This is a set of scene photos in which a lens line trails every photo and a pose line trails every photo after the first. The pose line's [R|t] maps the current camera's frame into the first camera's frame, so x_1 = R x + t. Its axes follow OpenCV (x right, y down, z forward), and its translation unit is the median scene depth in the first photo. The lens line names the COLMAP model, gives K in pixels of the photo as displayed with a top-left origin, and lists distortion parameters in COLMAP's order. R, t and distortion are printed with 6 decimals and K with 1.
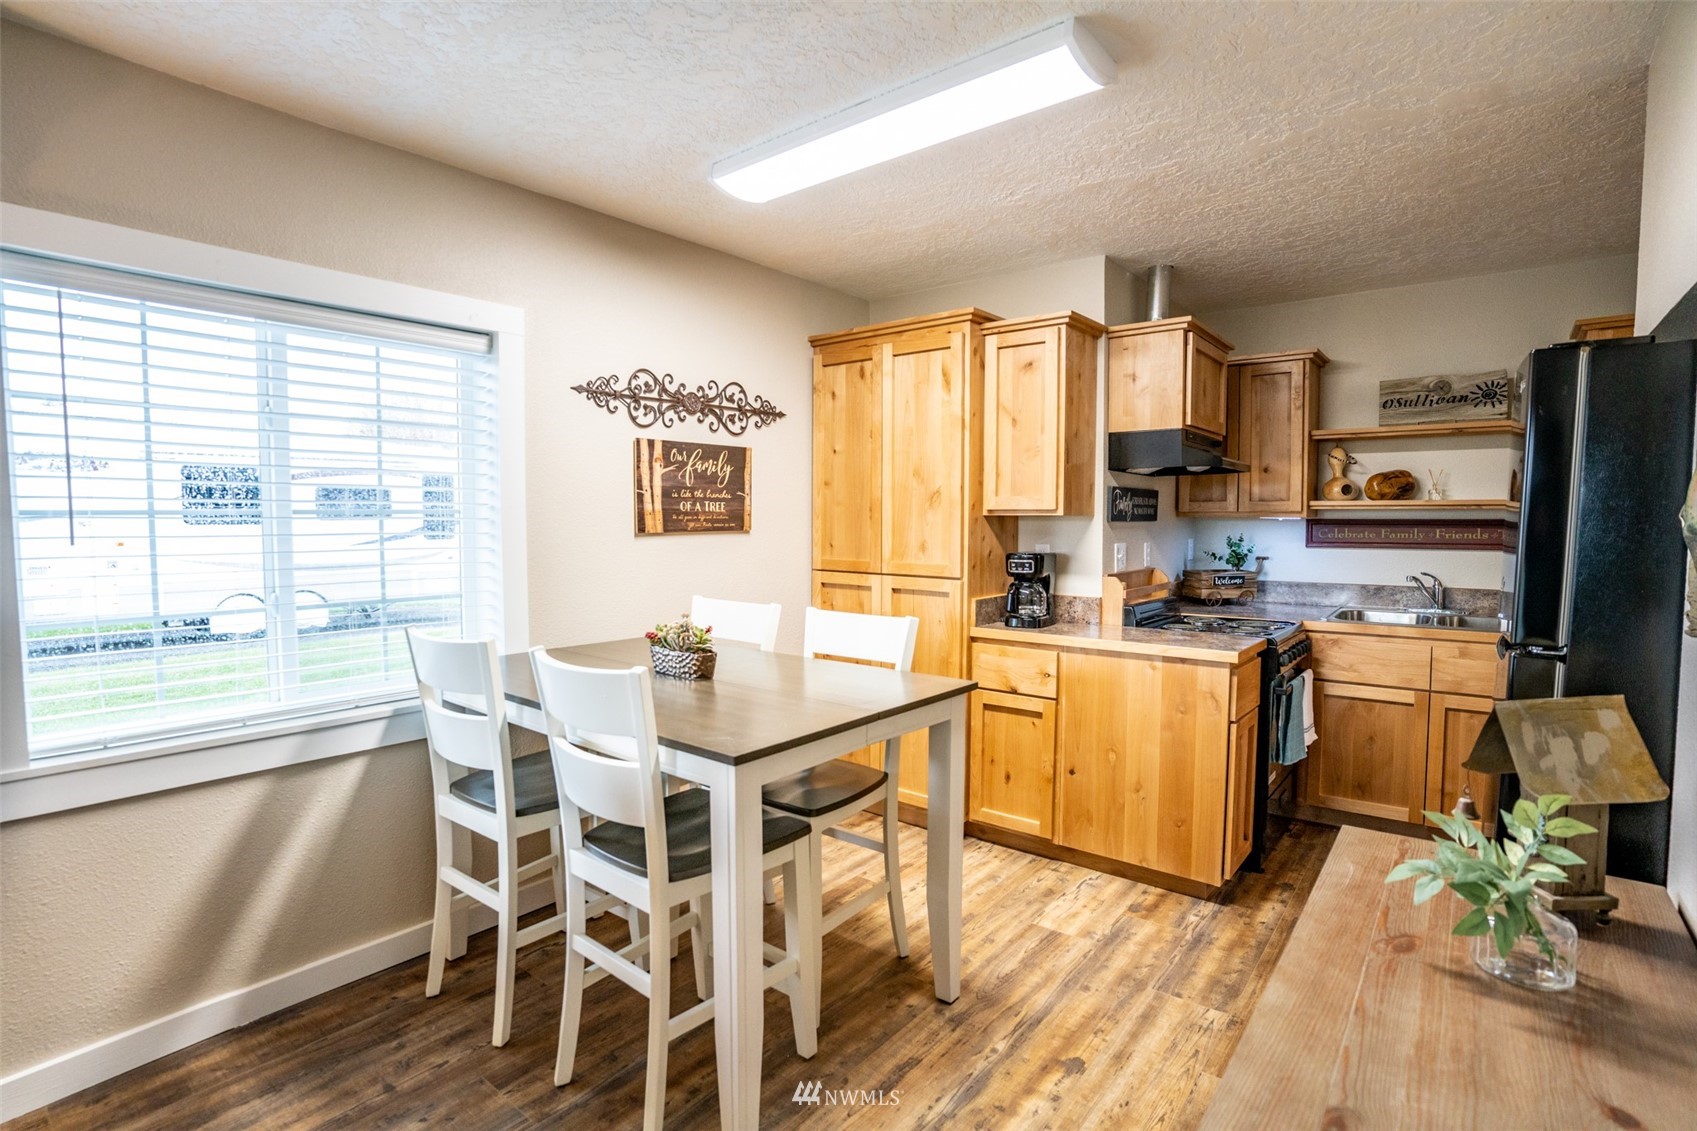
lens RADIAL K [[829.8, 0, 849.5], [0, 829.8, 566.6], [0, 0, 1]] dist [-0.022163, 0.008542]
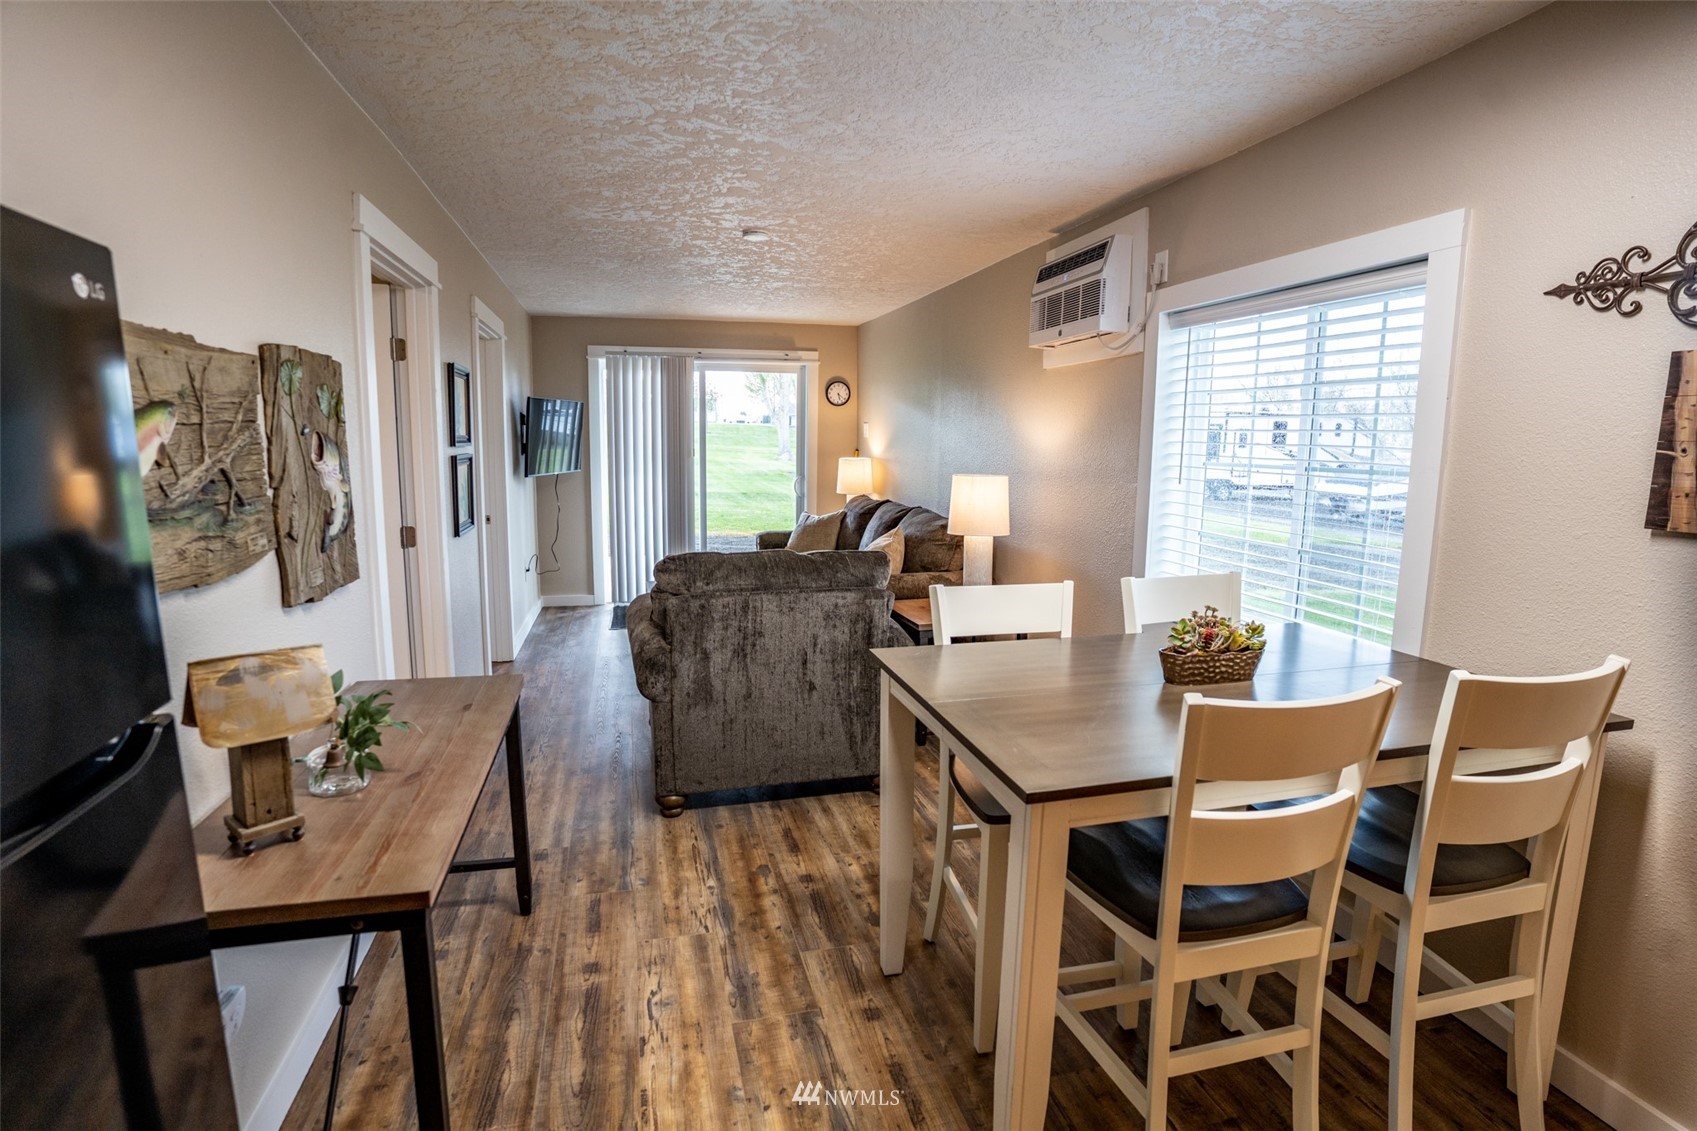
lens RADIAL K [[829.8, 0, 838.9], [0, 829.8, 559.9], [0, 0, 1]] dist [-0.022163, 0.008542]
pose [[-0.614818, 0.114932, -0.780250, 0.522405], [-0.058198, 0.980016, 0.190216, -0.098933], [0.786519, 0.162357, -0.595843, 0.960905]]
